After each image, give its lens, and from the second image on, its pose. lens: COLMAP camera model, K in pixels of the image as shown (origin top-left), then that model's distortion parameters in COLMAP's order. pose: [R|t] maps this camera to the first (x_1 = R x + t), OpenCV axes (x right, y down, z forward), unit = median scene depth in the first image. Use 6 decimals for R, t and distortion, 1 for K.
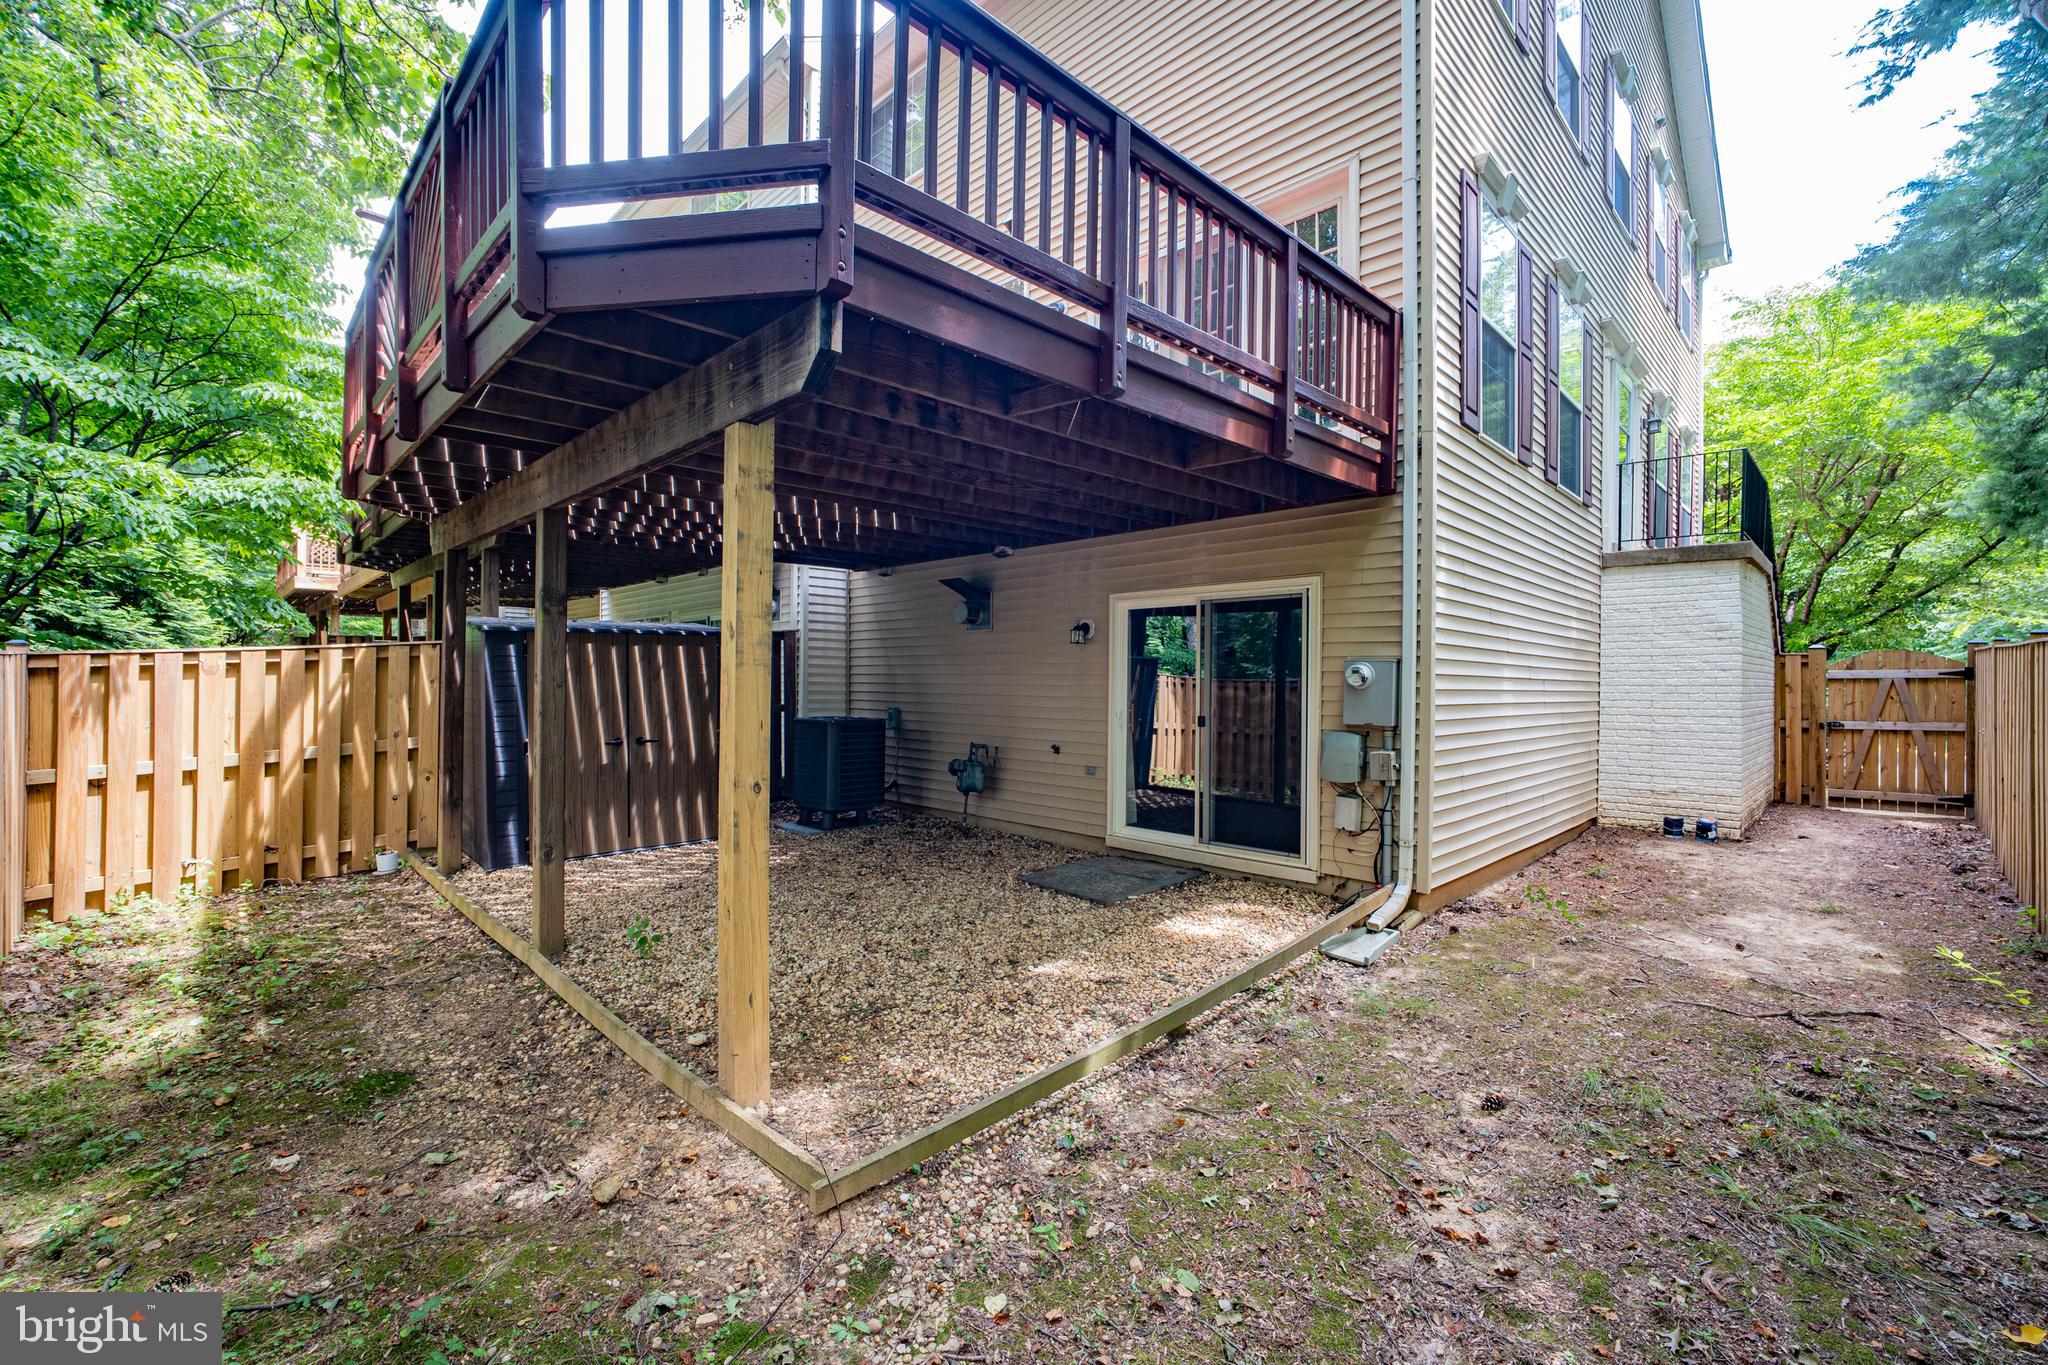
lens RADIAL K [[856.1, 0, 1029.4], [0, 856.1, 681.3], [0, 0, 1]] dist [-0.020830, 0.000345]
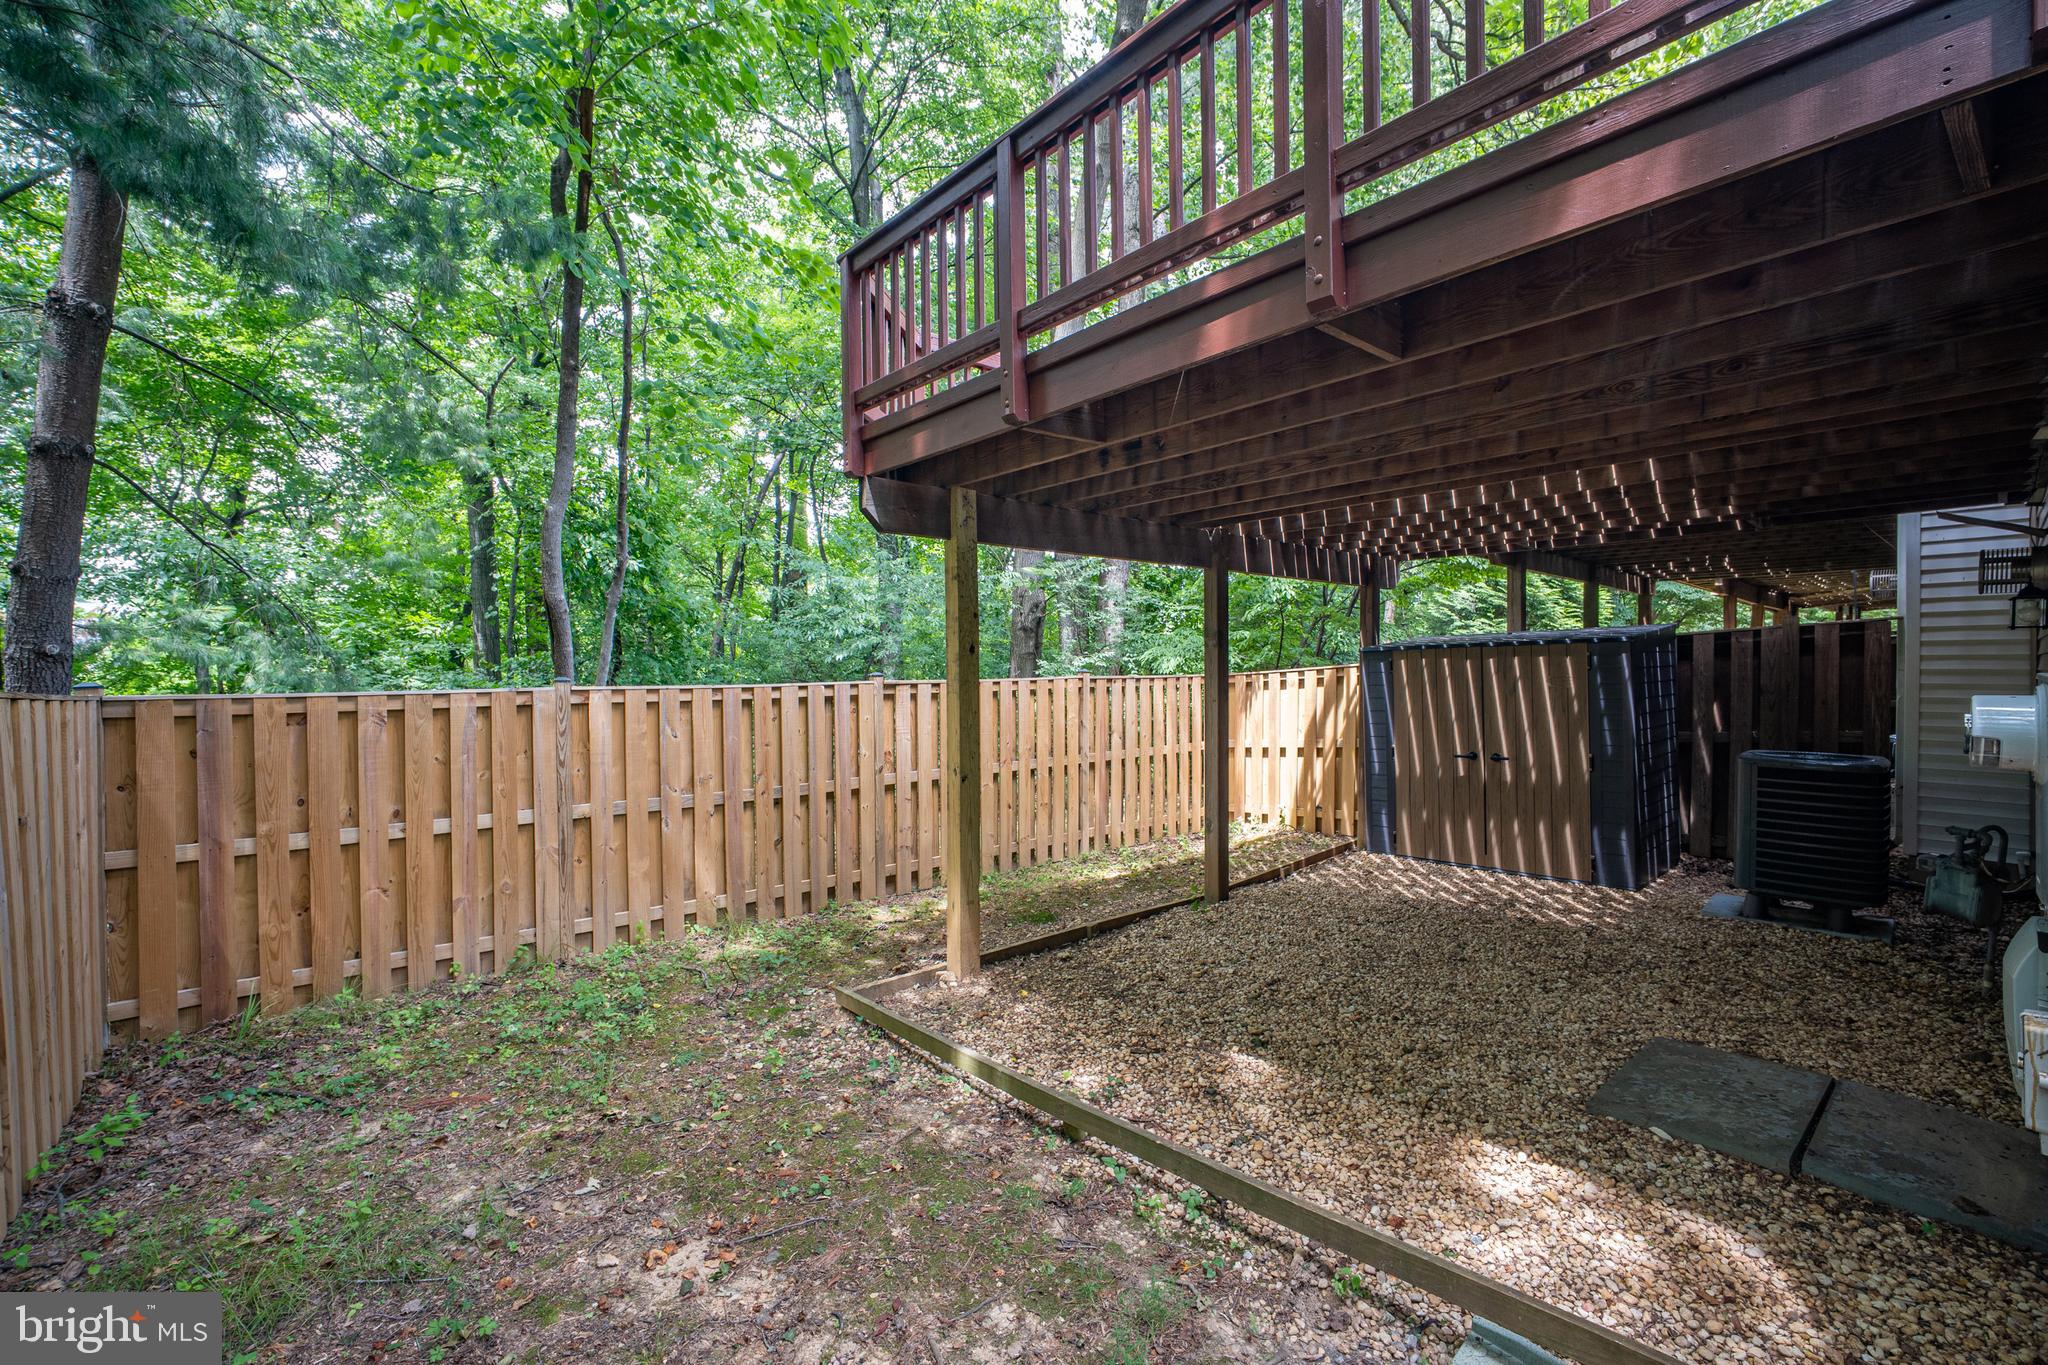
lens RADIAL K [[856.1, 0, 1029.4], [0, 856.1, 683.2], [0, 0, 1]] dist [-0.020830, 0.000345]
pose [[-0.062381, 0.002088, -0.998050, 0.723430], [0.005520, 0.999983, 0.001747, -0.024077], [0.998037, -0.005400, -0.062392, 0.721988]]
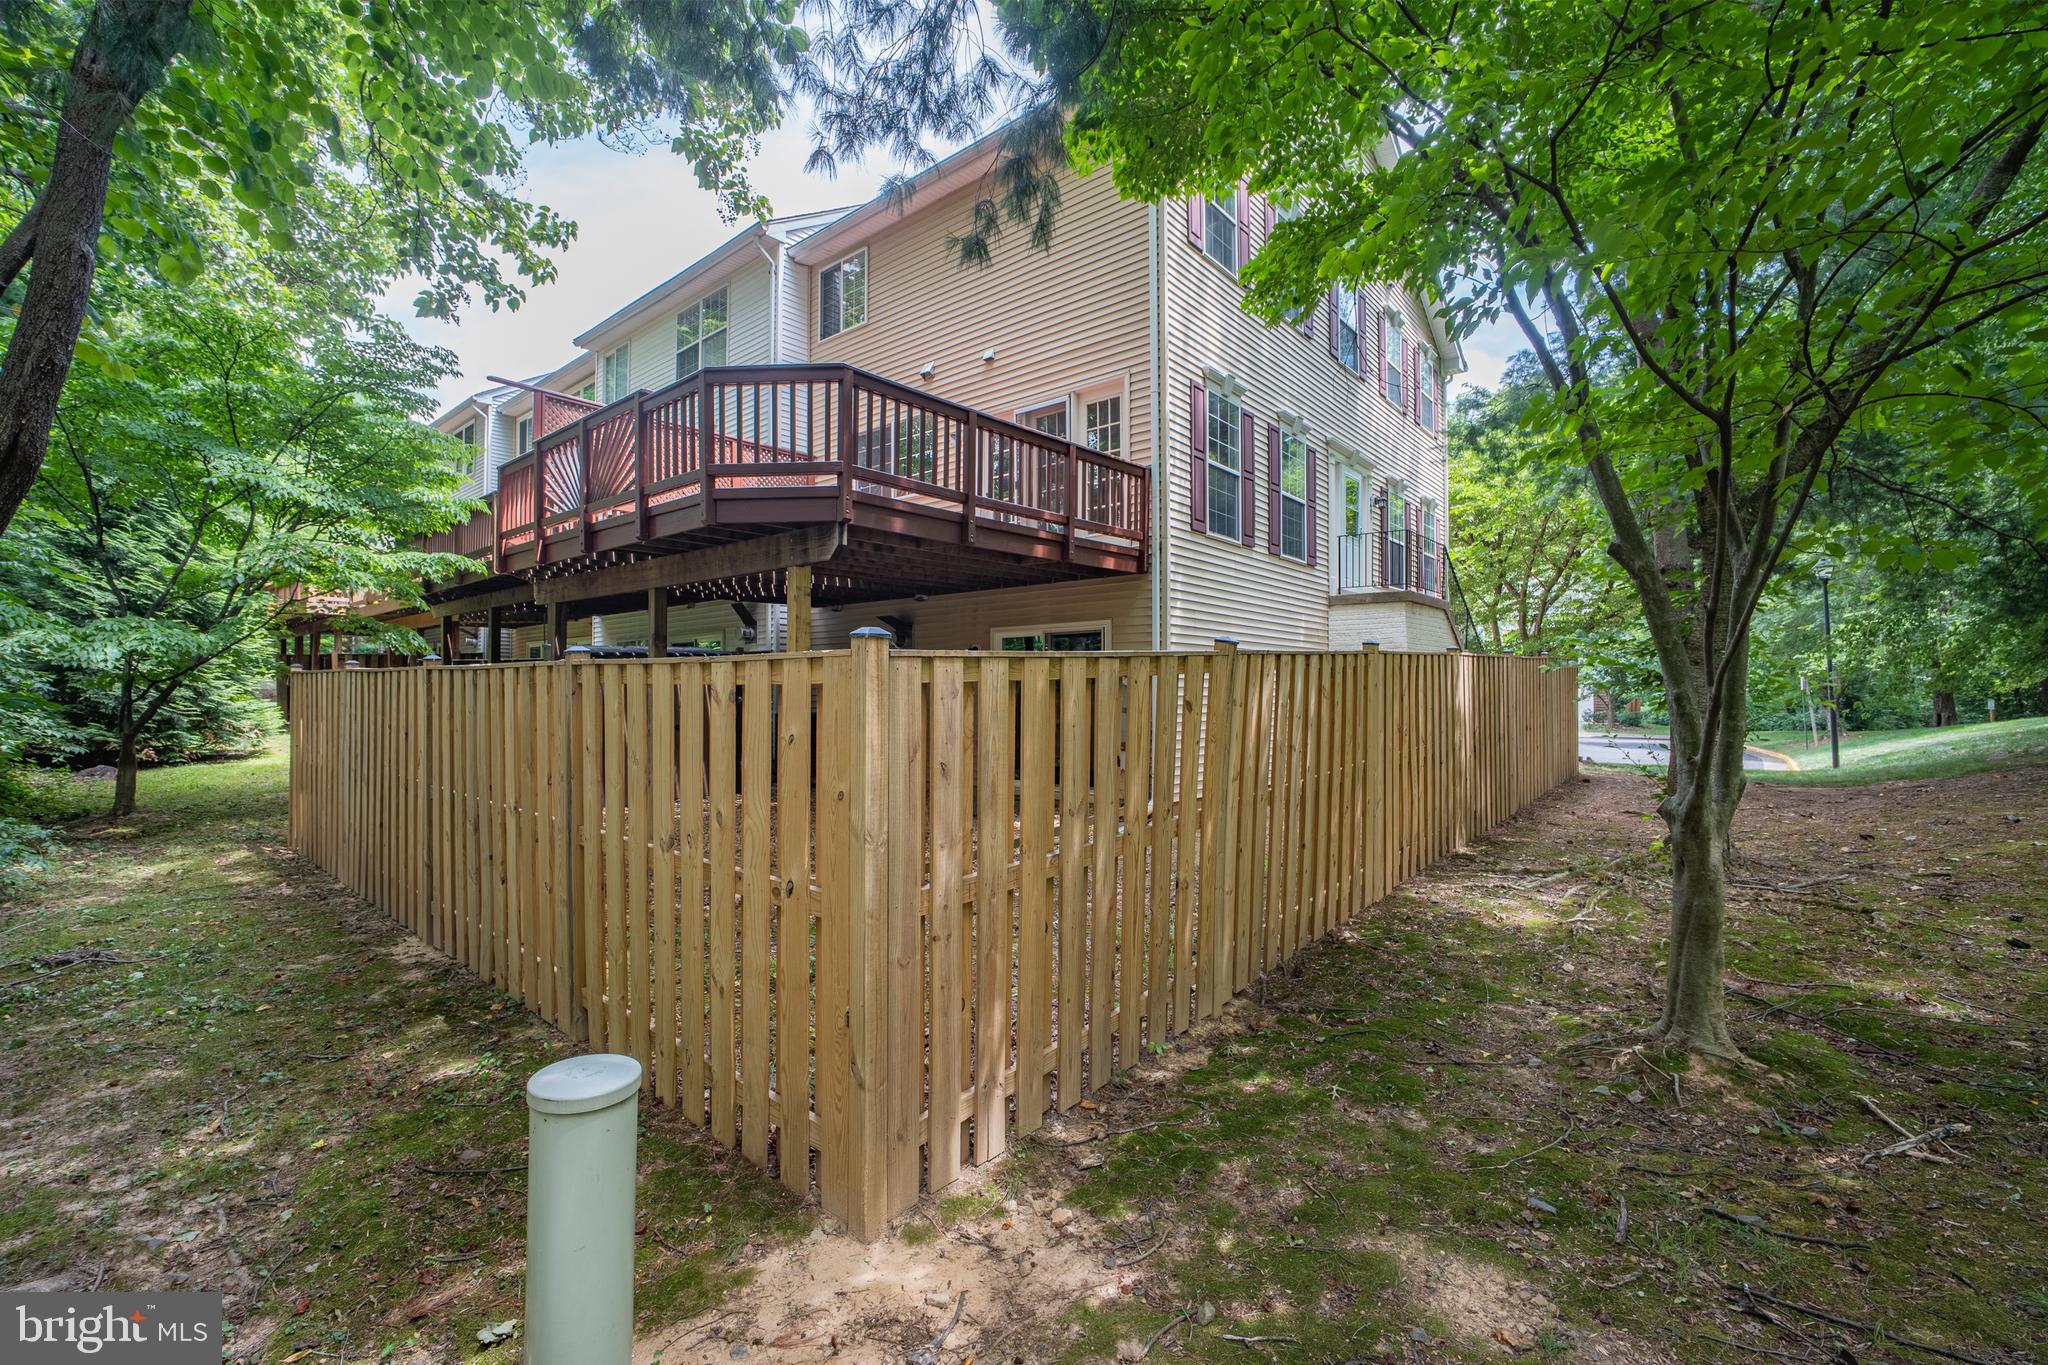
lens RADIAL K [[856.1, 0, 1029.4], [0, 856.1, 687.8], [0, 0, 1]] dist [-0.020830, 0.000345]
pose [[0.996205, -0.009076, 0.086559, 0.039414], [0.009378, 0.999951, -0.003078, 0.014590], [-0.086527, 0.003878, 0.996242, -0.708410]]
